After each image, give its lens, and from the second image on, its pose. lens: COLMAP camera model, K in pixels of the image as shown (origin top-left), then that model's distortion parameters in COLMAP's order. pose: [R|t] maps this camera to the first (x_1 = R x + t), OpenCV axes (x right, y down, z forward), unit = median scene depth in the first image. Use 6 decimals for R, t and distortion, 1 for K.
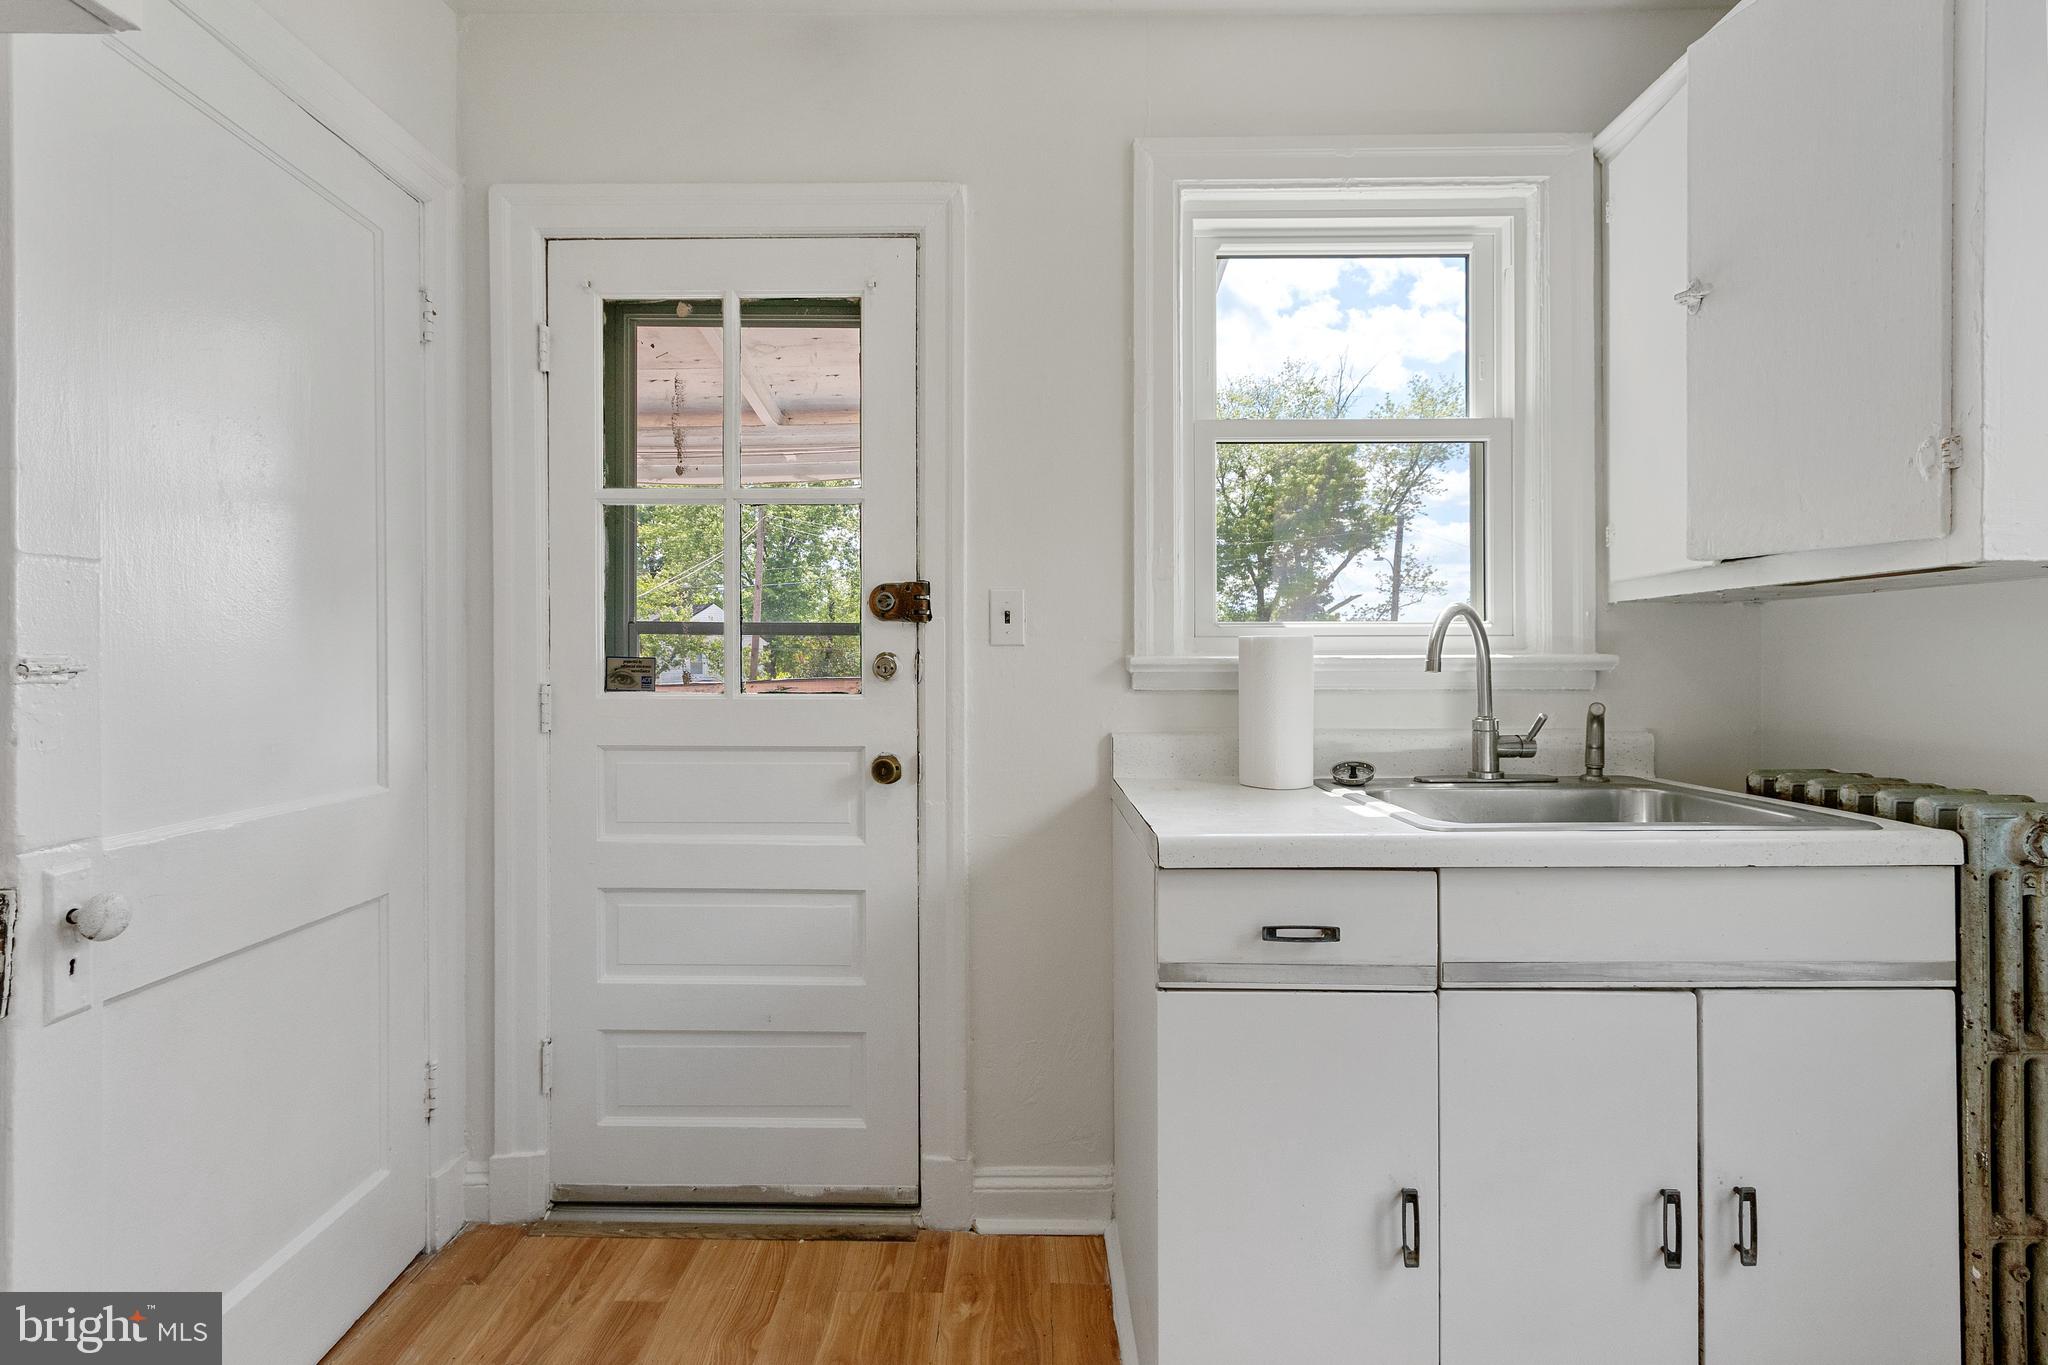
lens RADIAL K [[944.7, 0, 1002.7], [0, 944.7, 672.3], [0, 0, 1]] dist [0.012771, -0.005042]
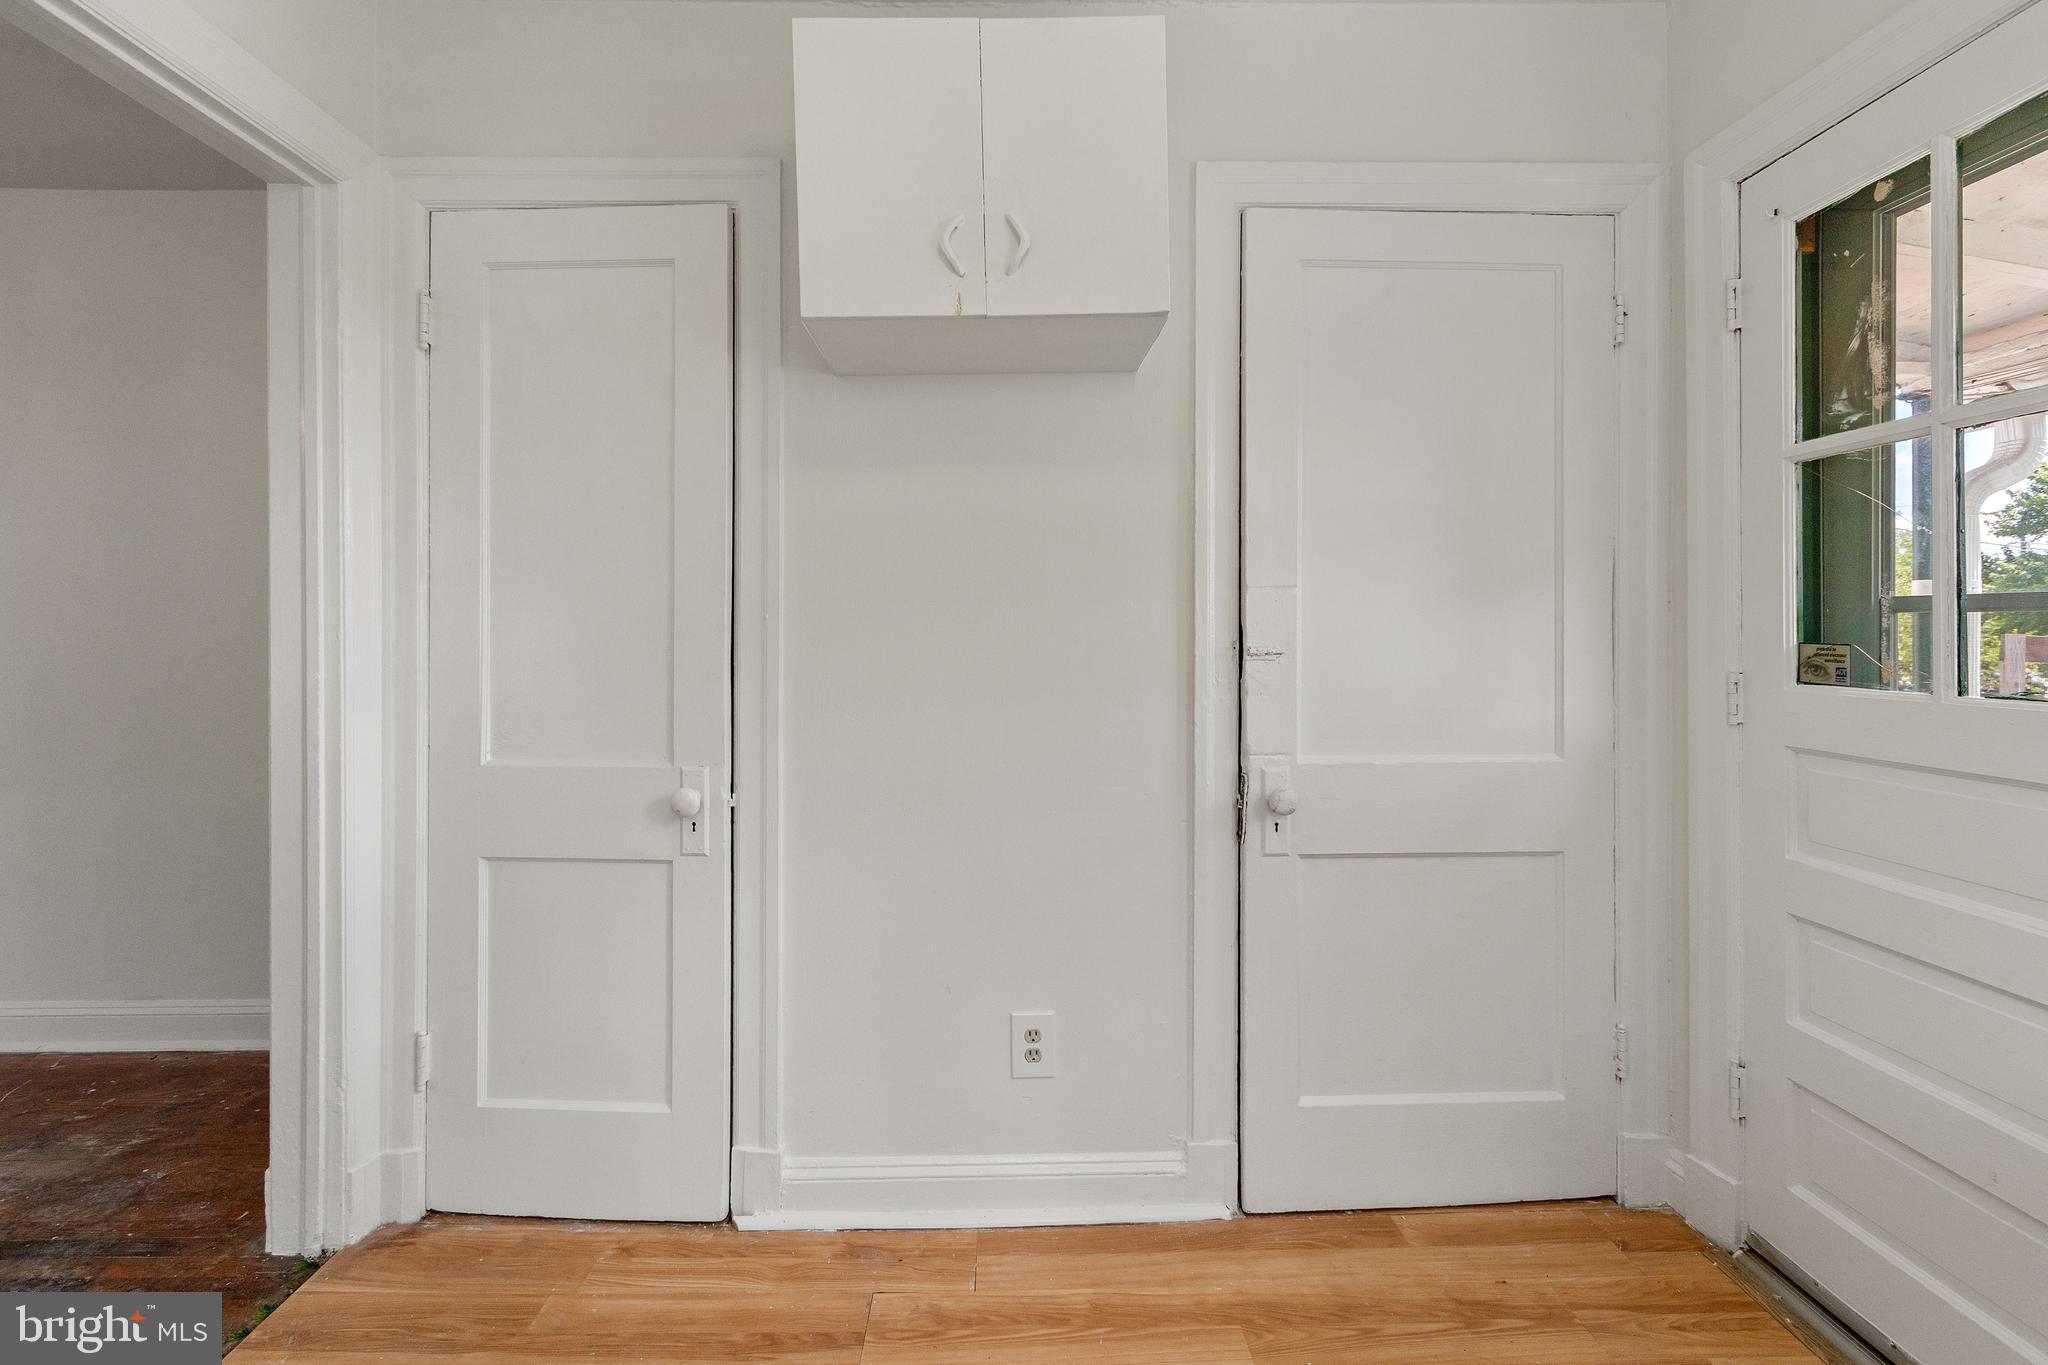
lens RADIAL K [[959.2, 0, 1012.1], [0, 959.2, 646.5], [0, 0, 1]] dist [-0.000347, -0.000638]
pose [[0.031785, 0.015178, -0.999379, 0.447028], [-0.006781, 0.999865, 0.014970, -0.022538], [0.999472, 0.006301, 0.031883, 0.293916]]
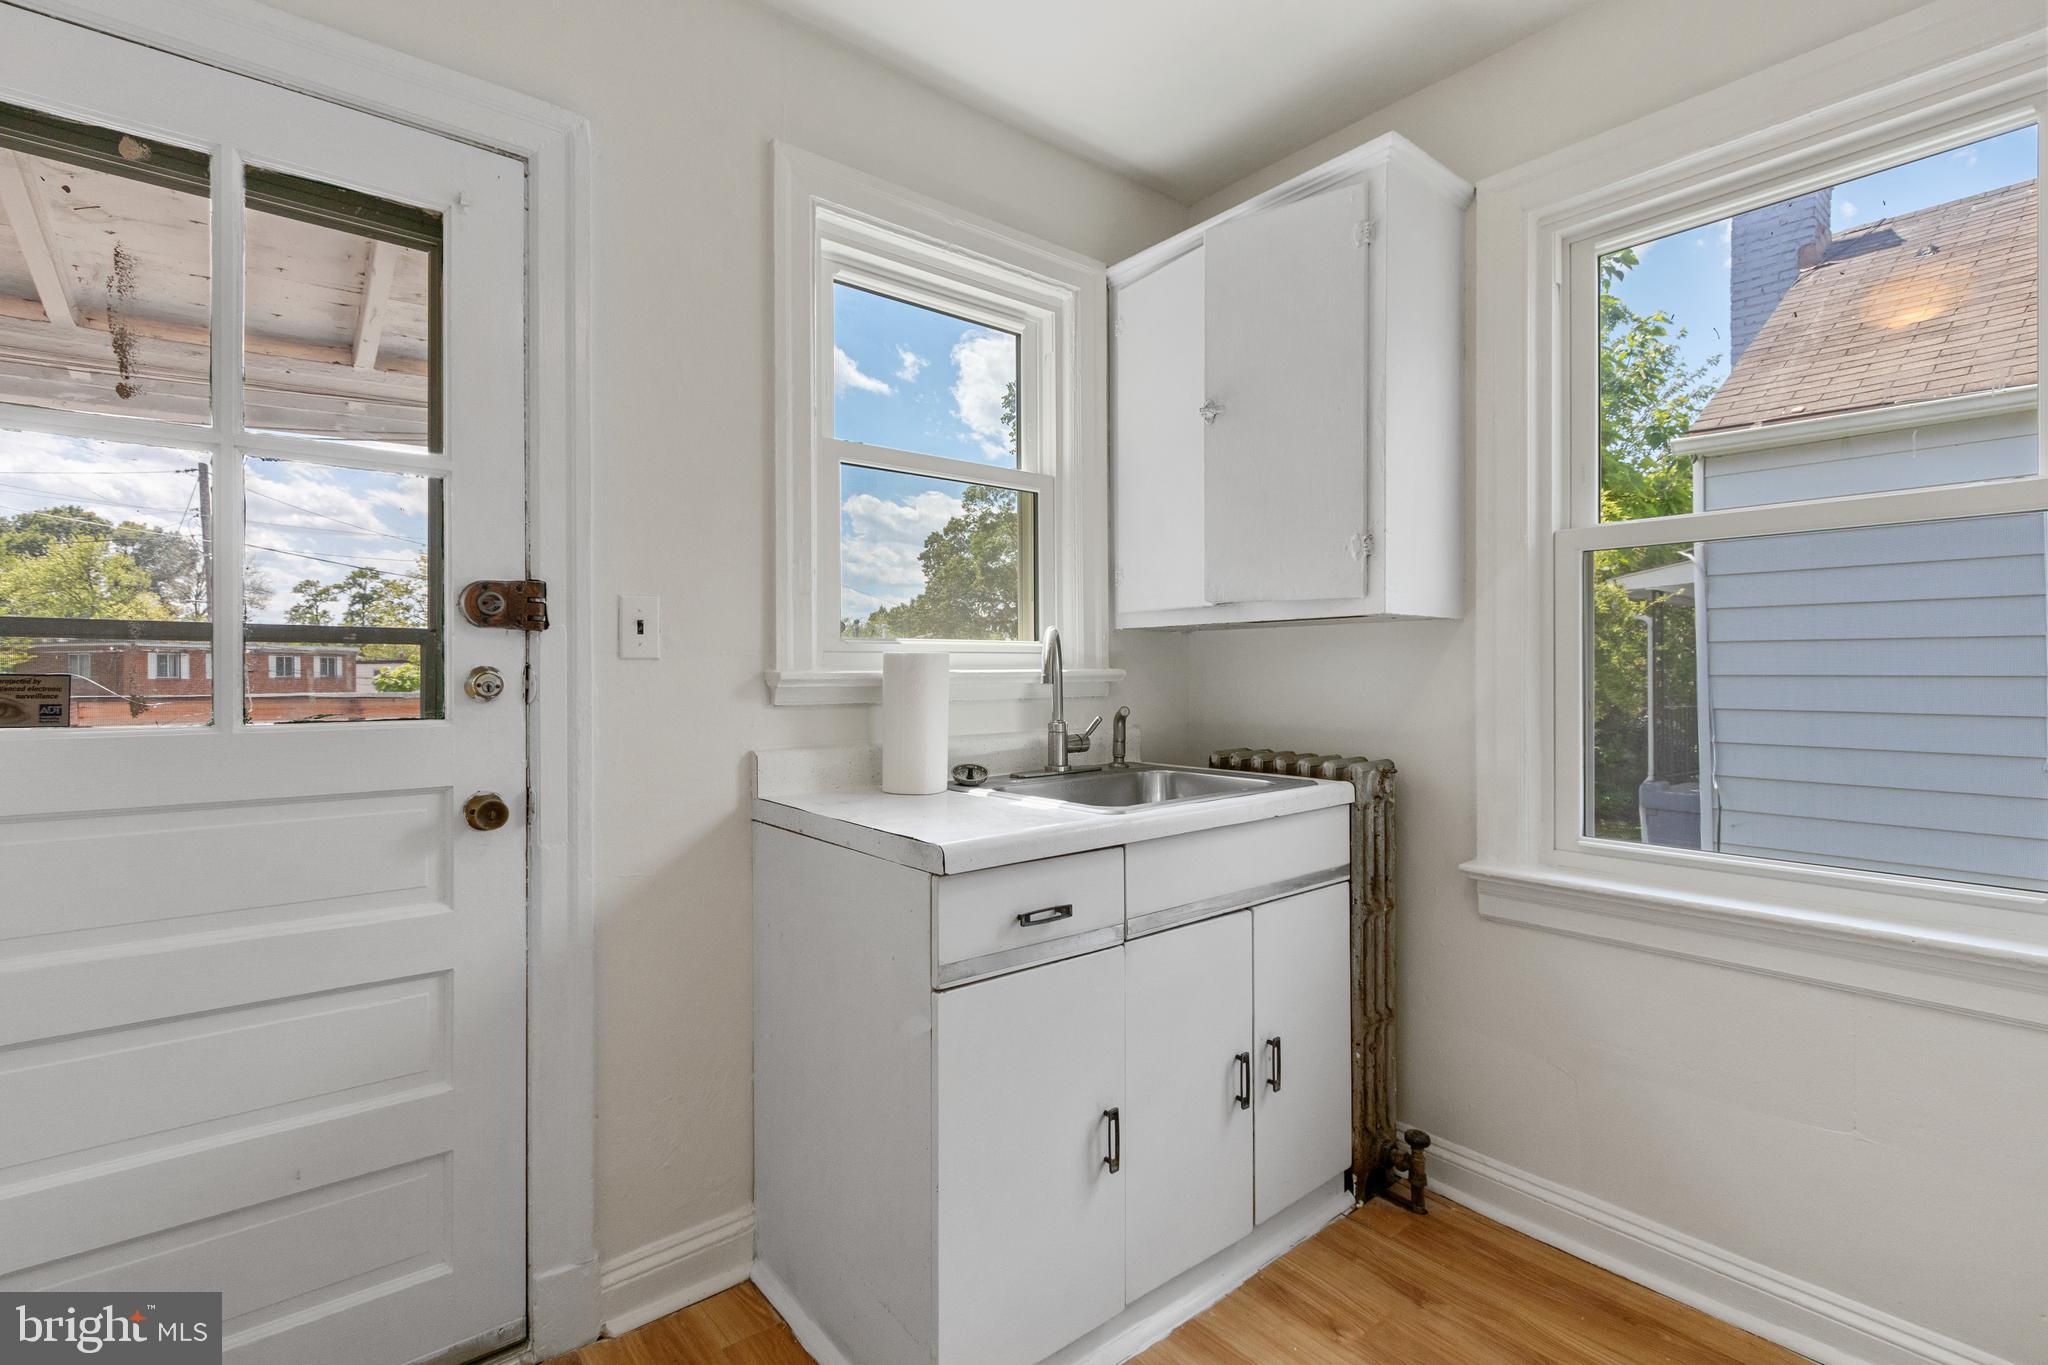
lens RADIAL K [[947.3, 0, 1014.9], [0, 947.3, 681.2], [0, 0, 1]] dist [0.002880, -0.000154]
pose [[0.765482, -0.008845, 0.643396, -0.314488], [0.009554, 0.999952, 0.002380, -0.006795], [-0.643386, 0.004325, 0.765530, 0.102856]]
